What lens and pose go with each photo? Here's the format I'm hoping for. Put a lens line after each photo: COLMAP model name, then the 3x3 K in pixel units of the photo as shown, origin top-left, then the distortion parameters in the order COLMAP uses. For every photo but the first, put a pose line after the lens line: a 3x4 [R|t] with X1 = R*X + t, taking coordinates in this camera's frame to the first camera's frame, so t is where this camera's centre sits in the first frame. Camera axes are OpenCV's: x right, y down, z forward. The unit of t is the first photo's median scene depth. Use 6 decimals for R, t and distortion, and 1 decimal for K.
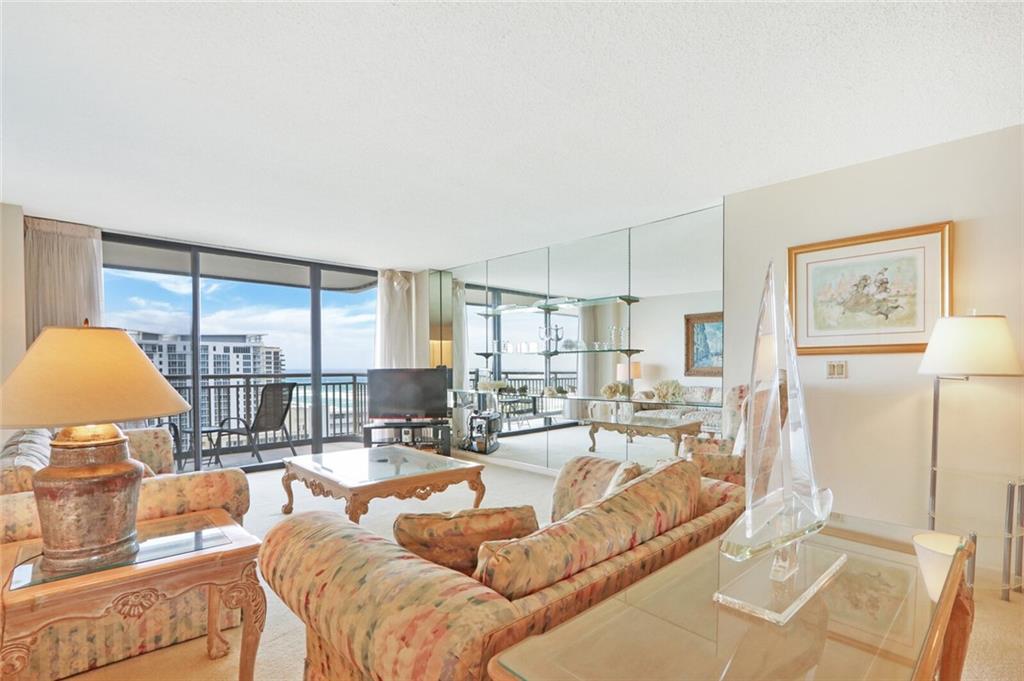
lens RADIAL K [[489.0, 0, 512.1], [0, 489.0, 377.4], [0, 0, 1]] dist [-0.016603, -0.000048]
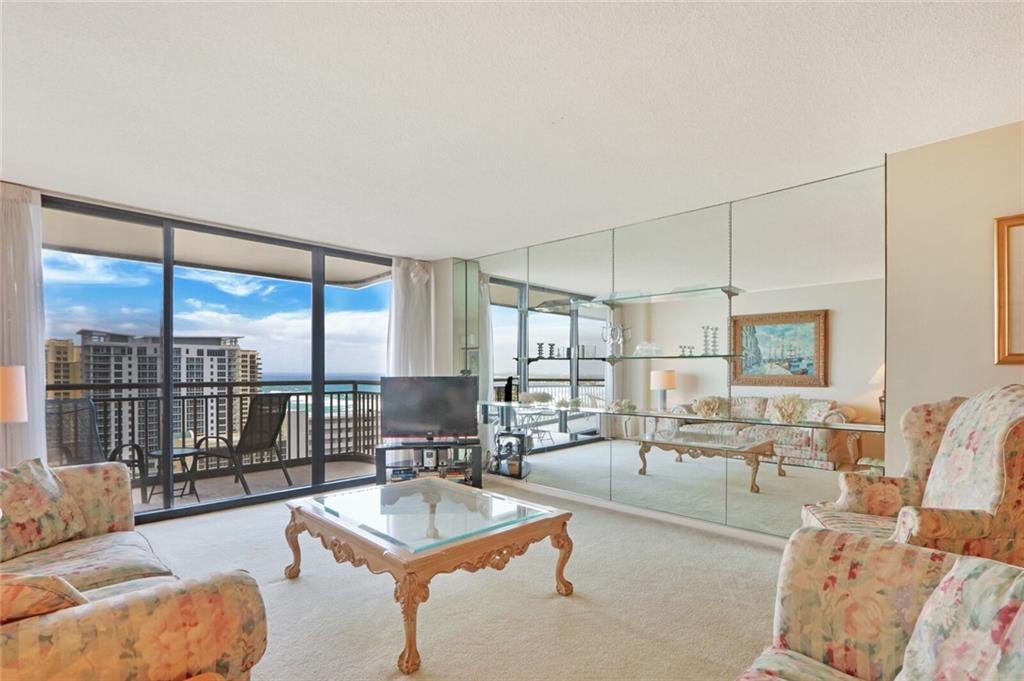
lens RADIAL K [[494.0, 0, 512.5], [0, 494.0, 373.9], [0, 0, 1]] dist [-0.016979, 0.000699]
pose [[0.999324, 0.003964, 0.036544, -0.103965], [-0.003342, 0.999849, -0.017069, -0.008563], [-0.036606, 0.016935, 0.999186, 0.160839]]
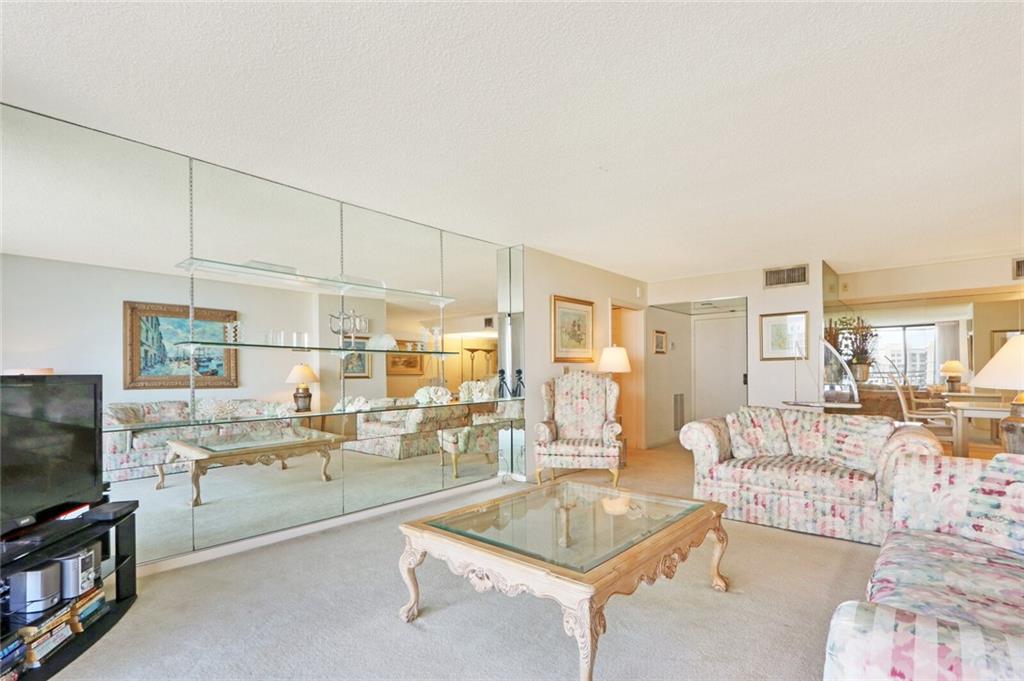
lens RADIAL K [[523.2, 0, 512.6], [0, 523.2, 378.7], [0, 0, 1]] dist [-0.003234, -0.001383]
pose [[-0.124303, 0.009861, 0.992195, -0.599430], [0.033597, 0.999419, -0.005724, 0.006770], [-0.991675, 0.032624, -0.124563, 0.744613]]
